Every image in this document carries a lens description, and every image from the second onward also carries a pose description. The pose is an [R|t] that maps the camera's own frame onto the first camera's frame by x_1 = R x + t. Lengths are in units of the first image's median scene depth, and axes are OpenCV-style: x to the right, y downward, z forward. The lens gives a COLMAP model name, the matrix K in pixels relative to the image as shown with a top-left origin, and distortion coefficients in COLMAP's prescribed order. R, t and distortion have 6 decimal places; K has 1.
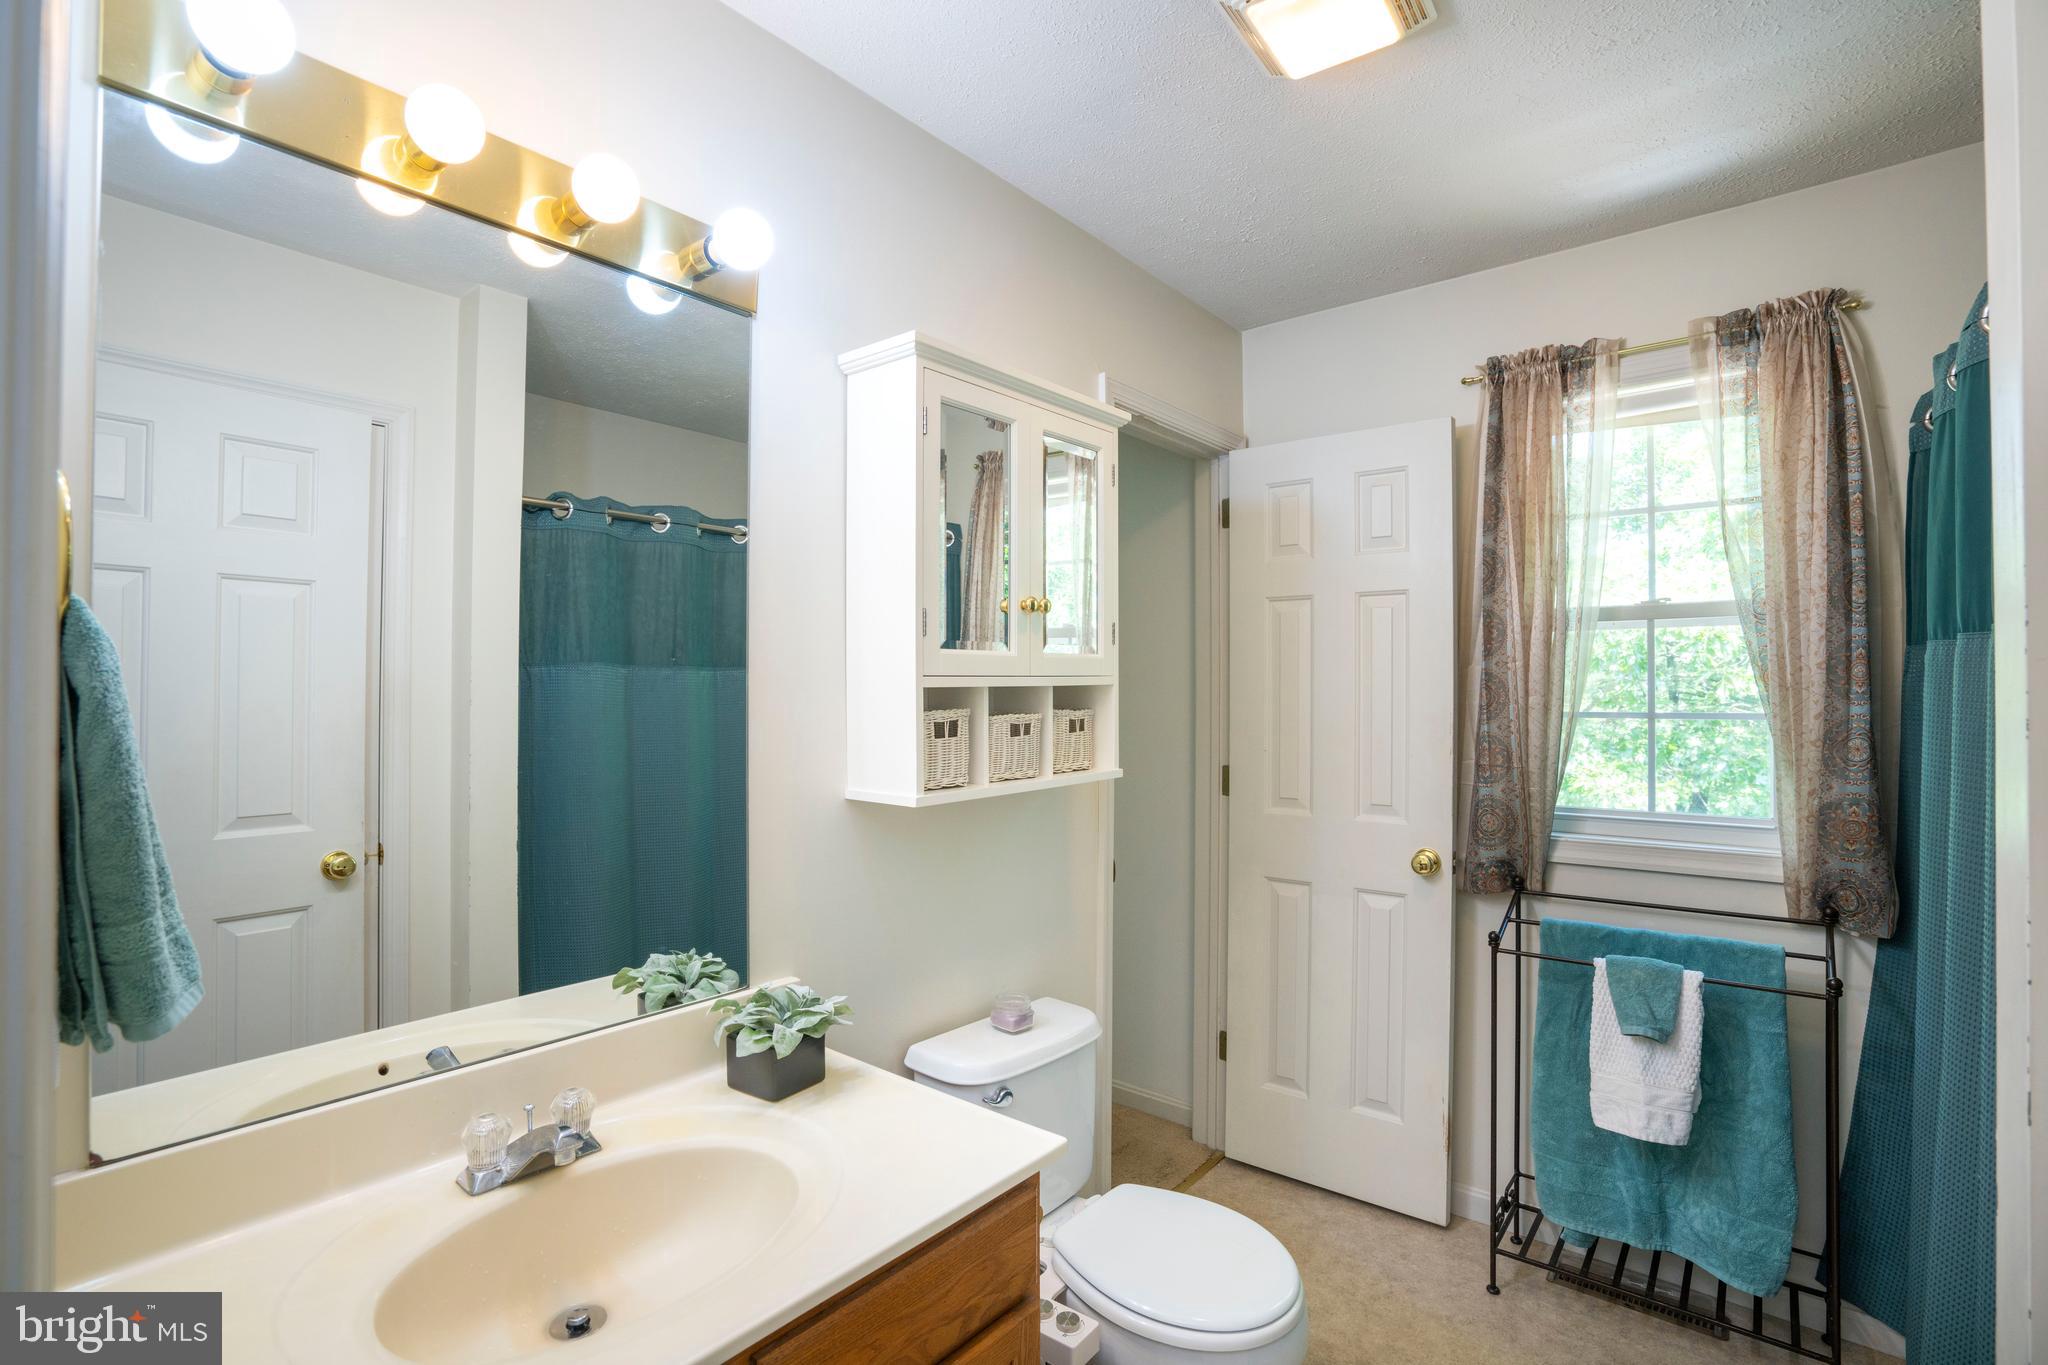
lens RADIAL K [[951.0, 0, 1020.0], [0, 951.0, 686.2], [0, 0, 1]] dist [-0.054224, 0.018593]
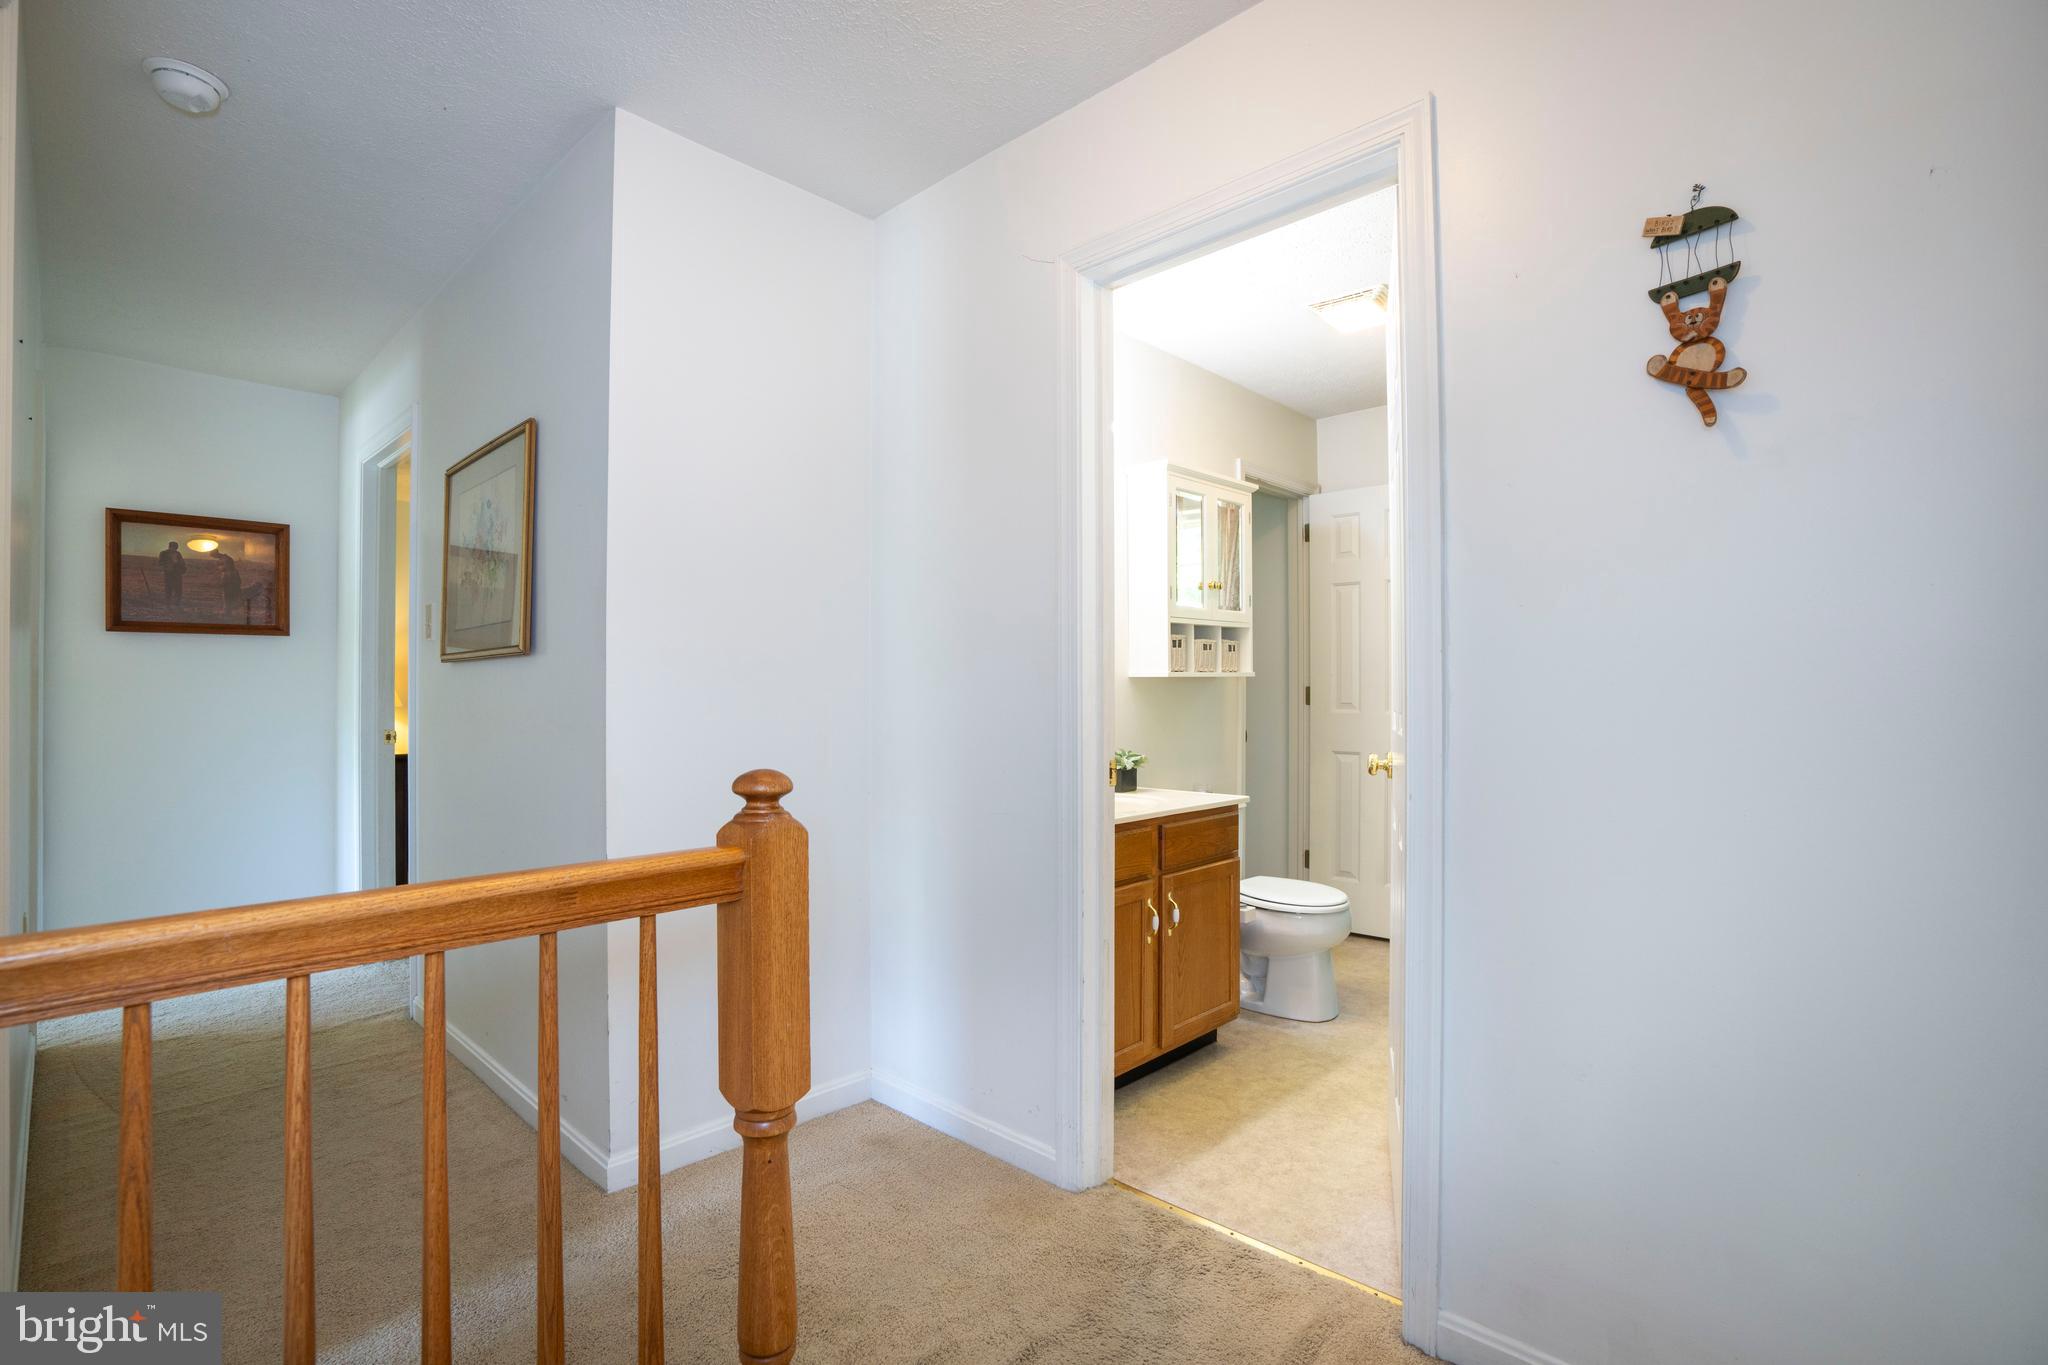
lens RADIAL K [[951.0, 0, 1026.9], [0, 951.0, 682.4], [0, 0, 1]] dist [-0.054224, 0.018593]
pose [[0.997866, -0.002071, -0.065266, -0.230458], [0.001785, 0.999989, -0.004438, 0.118812], [0.065275, 0.004312, 0.997858, -0.952118]]
